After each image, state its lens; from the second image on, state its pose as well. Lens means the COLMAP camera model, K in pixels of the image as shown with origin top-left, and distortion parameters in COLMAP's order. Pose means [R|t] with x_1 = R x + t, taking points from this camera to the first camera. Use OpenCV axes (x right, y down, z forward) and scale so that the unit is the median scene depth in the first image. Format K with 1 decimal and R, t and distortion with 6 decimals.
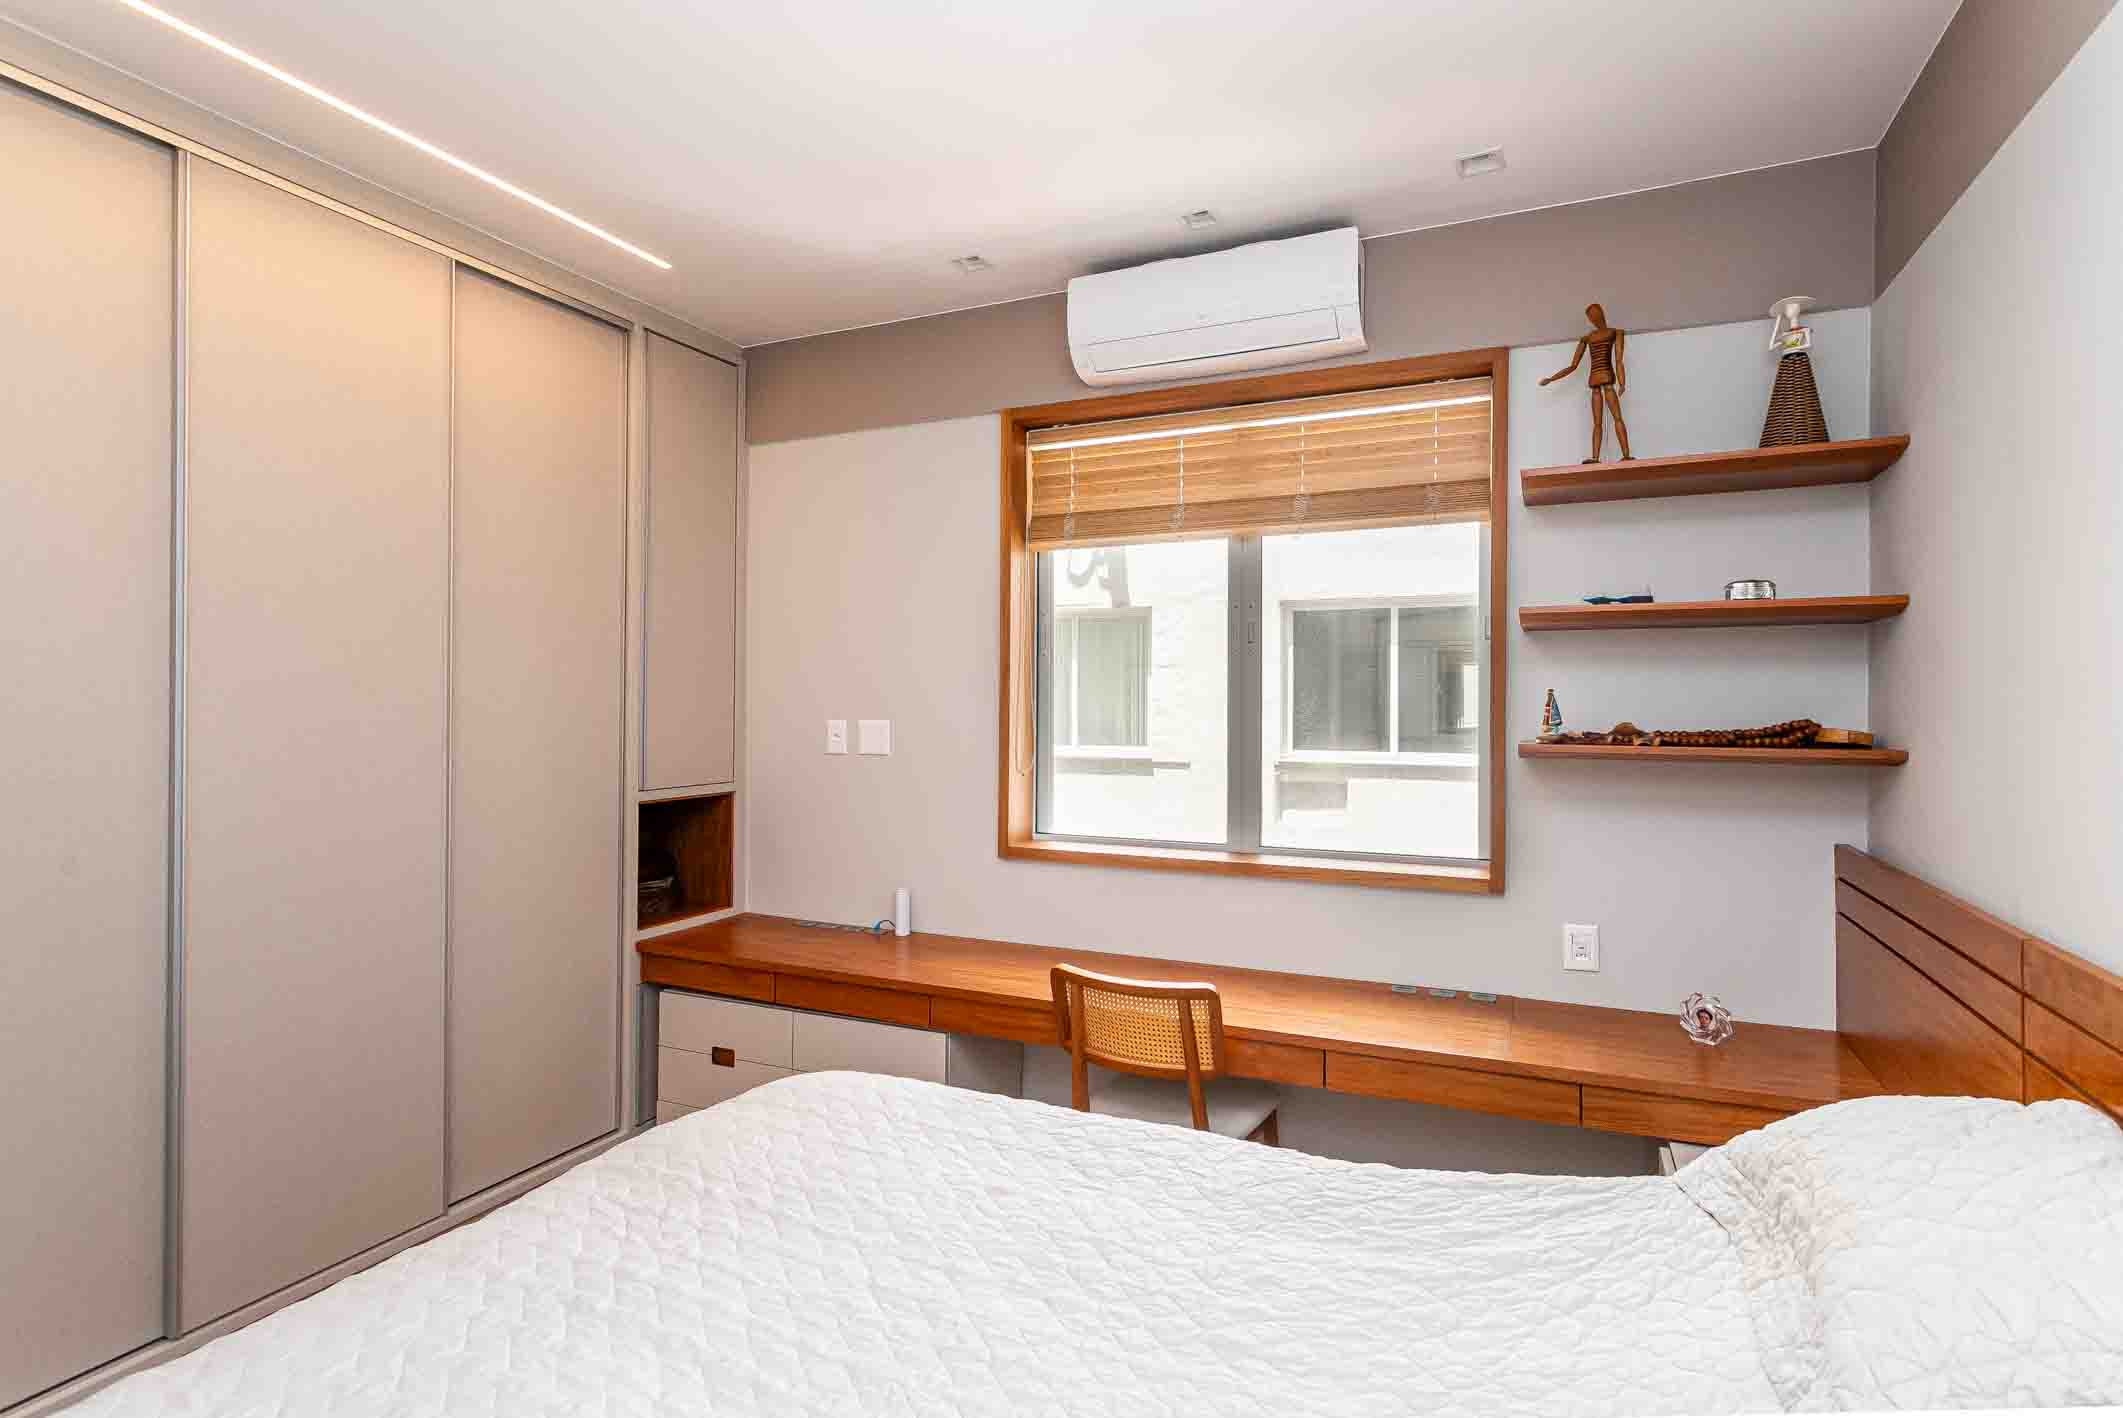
lens RADIAL K [[1014.0, 0, 1070.6], [0, 1014.0, 706.8], [0, 0, 1]] dist [0.000132, 0.006864]
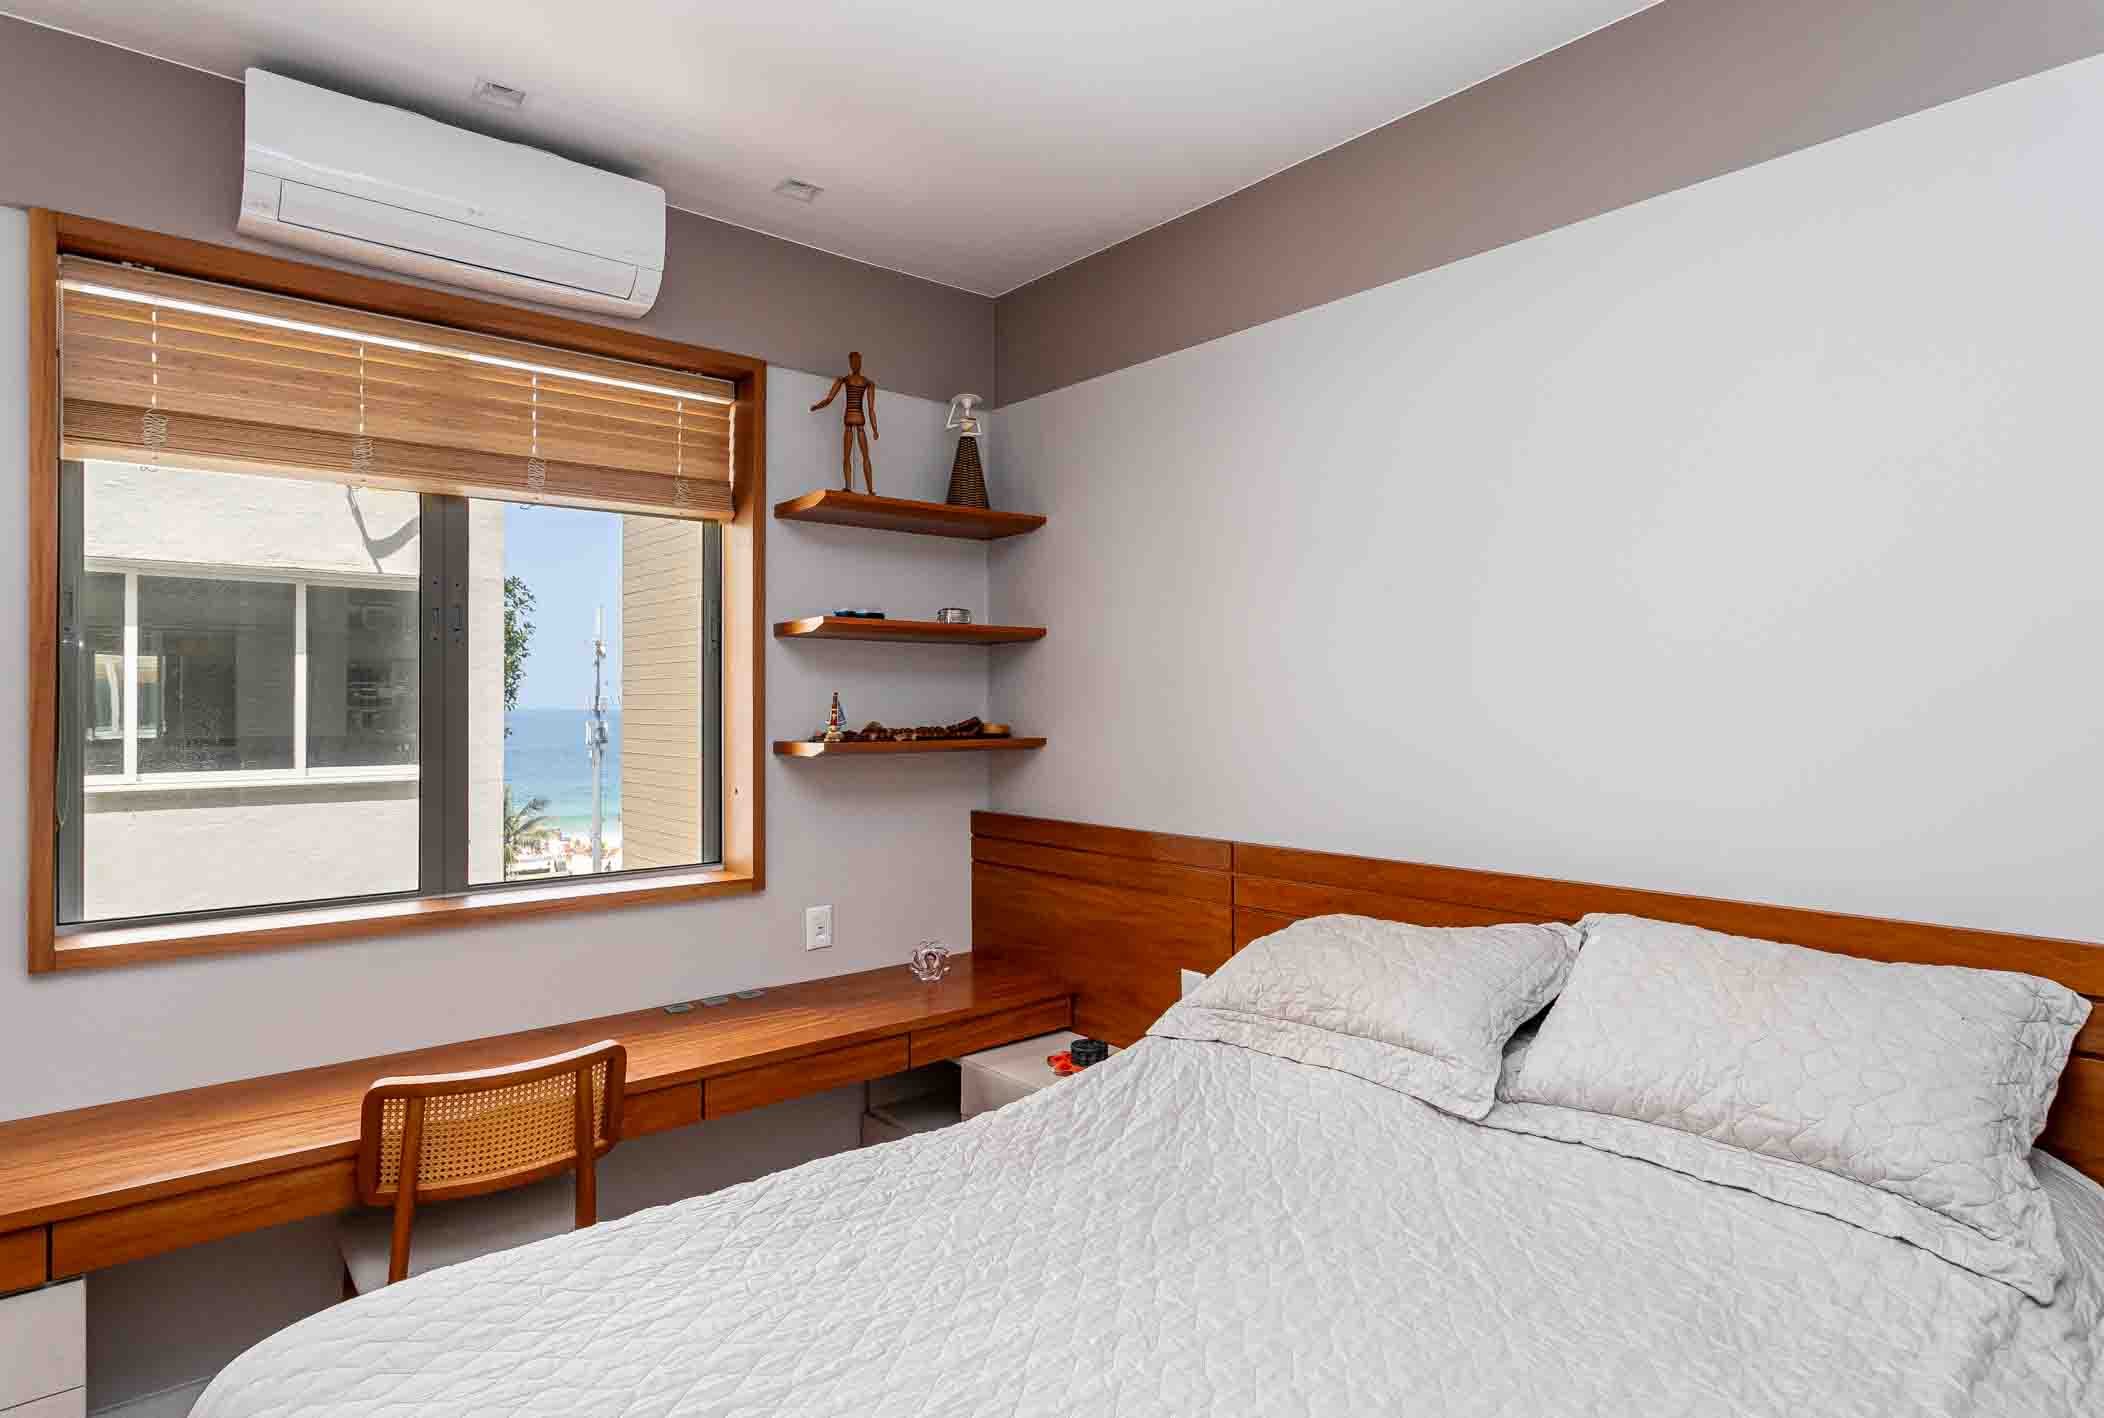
lens RADIAL K [[1146.3, 0, 1045.1], [0, 1146.3, 708.6], [0, 0, 1]] dist [0.007077, -0.000877]
pose [[0.444181, -0.007289, 0.895907, -0.520859], [0.007279, 0.999963, 0.004527, -0.003642], [-0.895907, 0.004510, 0.444218, 0.237314]]
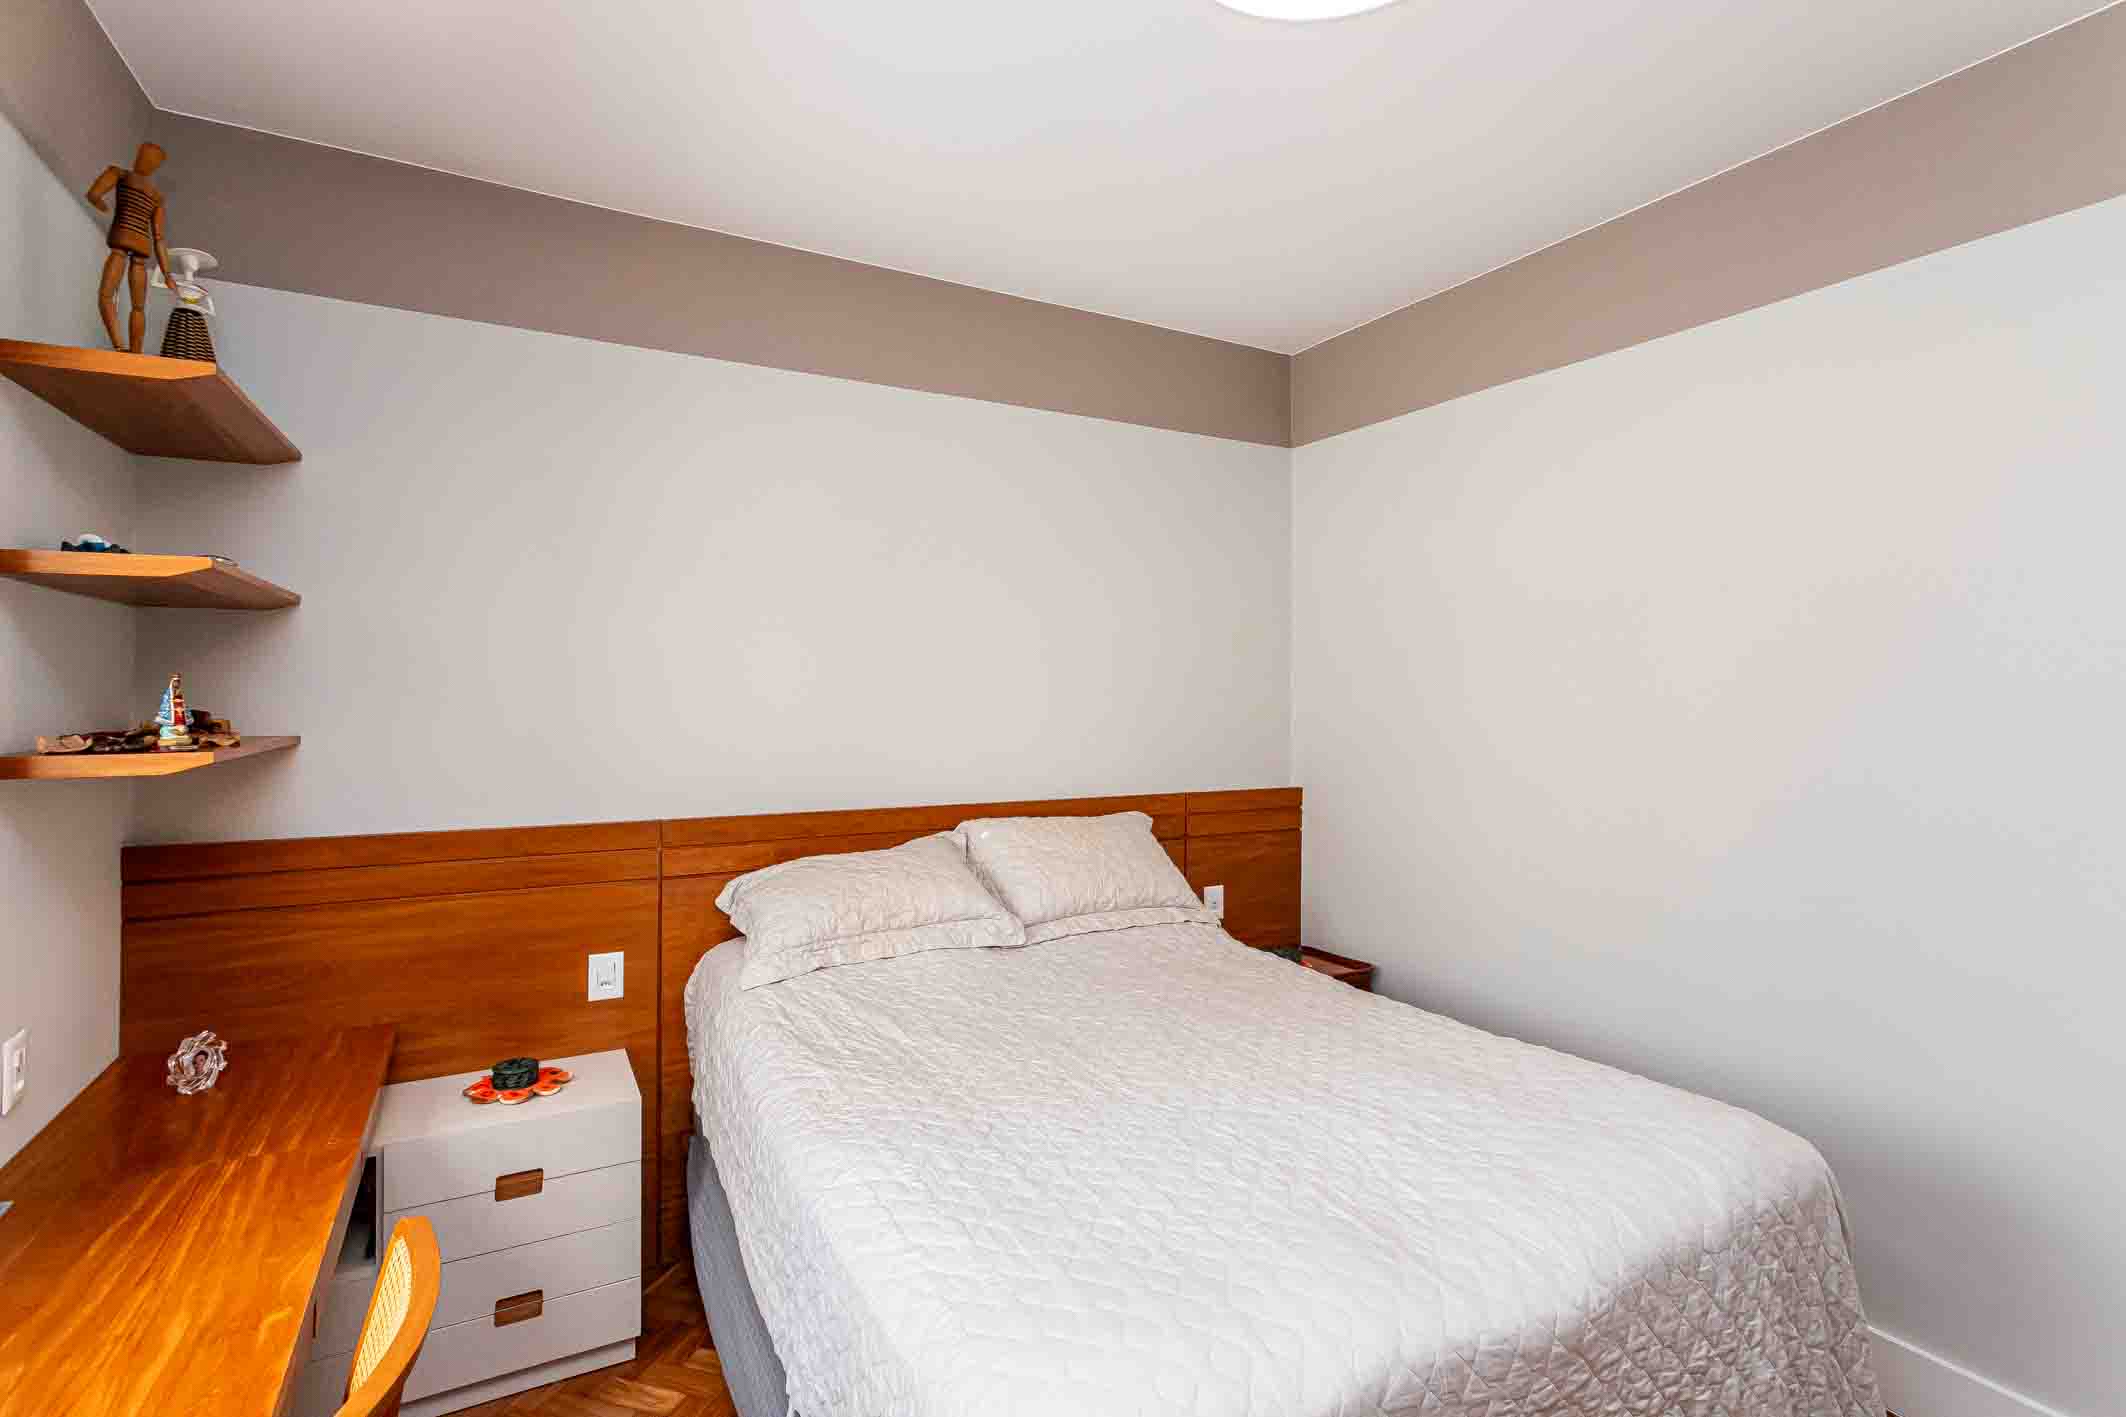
lens RADIAL K [[1015.4, 0, 1063.2], [0, 1015.4, 698.9], [0, 0, 1]] dist [0.000132, 0.006864]
pose [[-0.792592, -0.016789, 0.609521, -0.440631], [-0.009871, 0.999843, 0.014704, -0.016312], [-0.609673, 0.005638, -0.792633, 1.151568]]
